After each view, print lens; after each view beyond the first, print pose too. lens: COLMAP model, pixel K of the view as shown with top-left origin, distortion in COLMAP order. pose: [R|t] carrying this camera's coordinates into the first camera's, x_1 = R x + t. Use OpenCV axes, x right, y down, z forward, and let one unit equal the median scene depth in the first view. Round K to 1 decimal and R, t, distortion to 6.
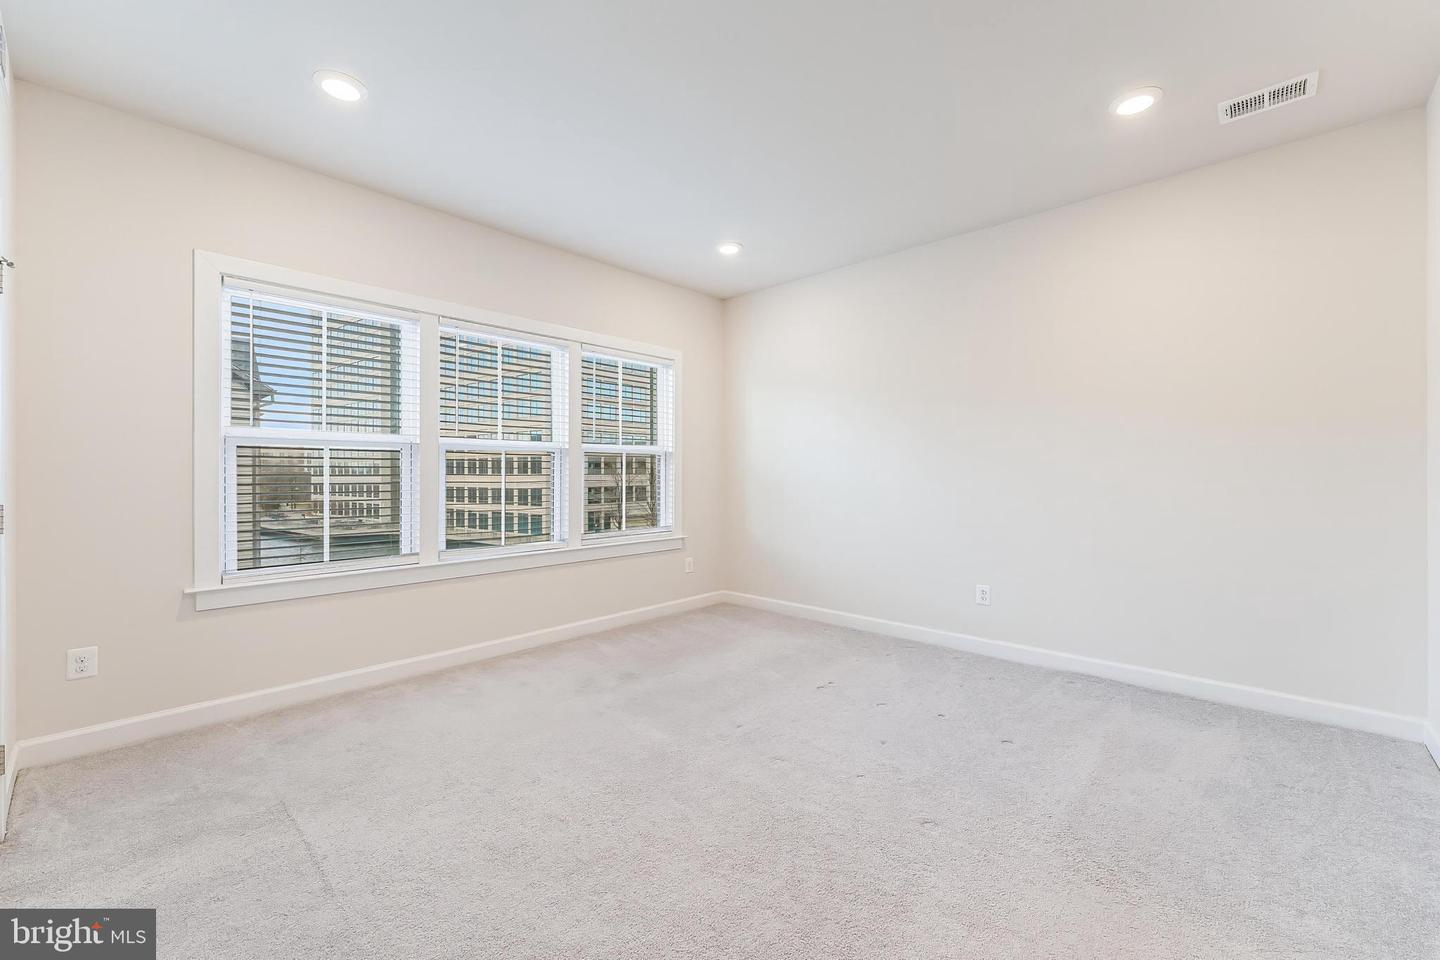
lens RADIAL K [[588.0, 0, 721.4], [0, 588.0, 468.6], [0, 0, 1]] dist [0.001130, 0.000057]
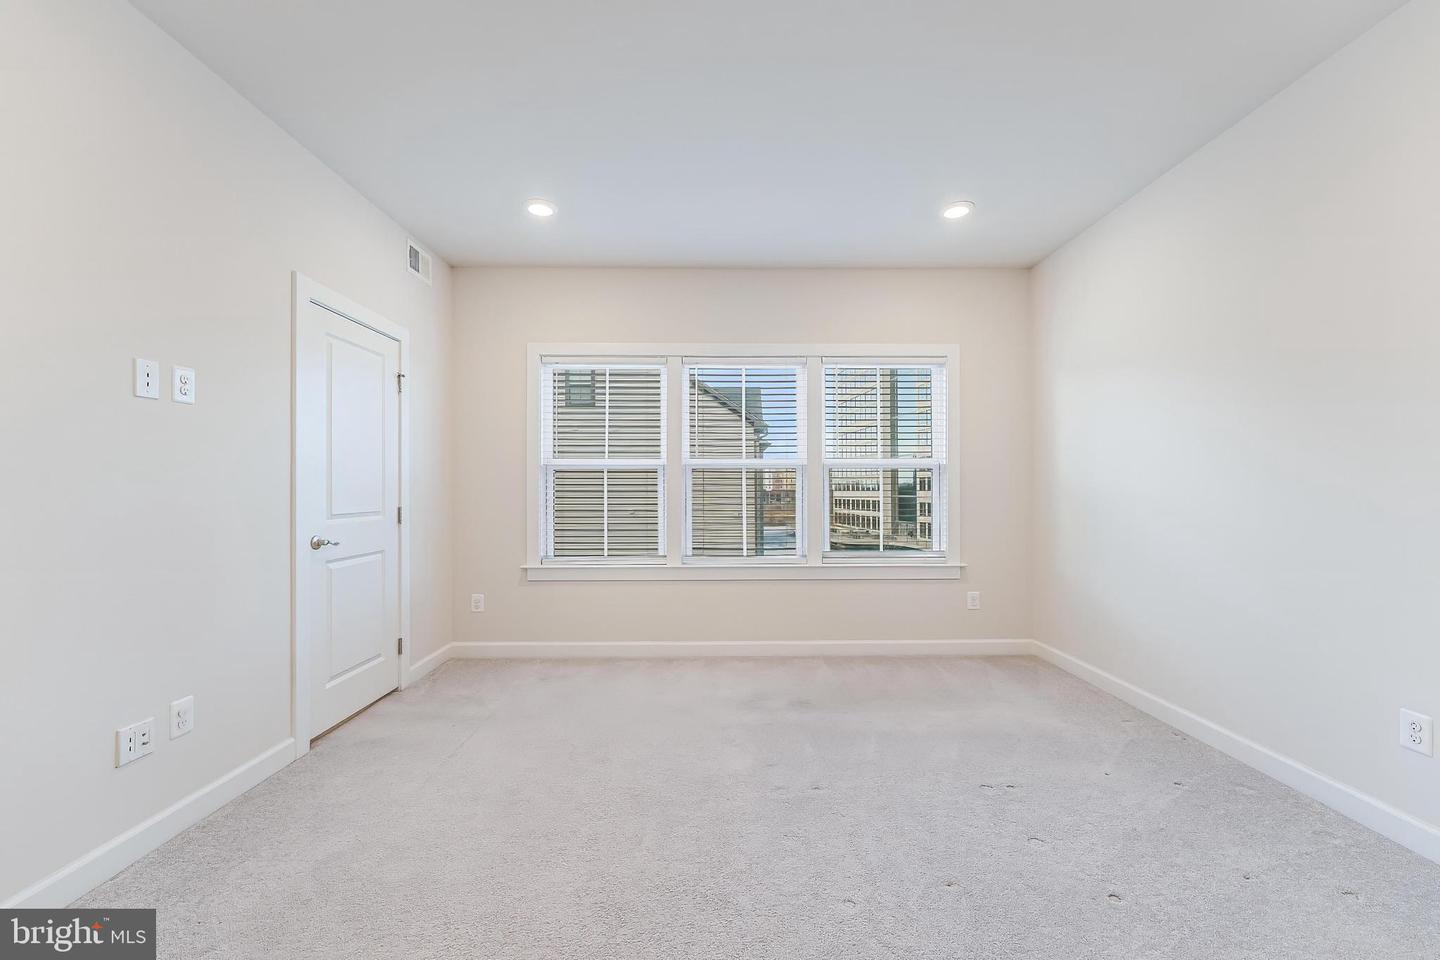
lens RADIAL K [[584.7, 0, 739.9], [0, 584.7, 480.0], [0, 0, 1]] dist [-0.004473, -0.000062]
pose [[0.692017, -0.015262, -0.721720, 0.421696], [0.006004, 0.999864, -0.015387, 0.007344], [0.721856, 0.006315, 0.692014, 0.256380]]
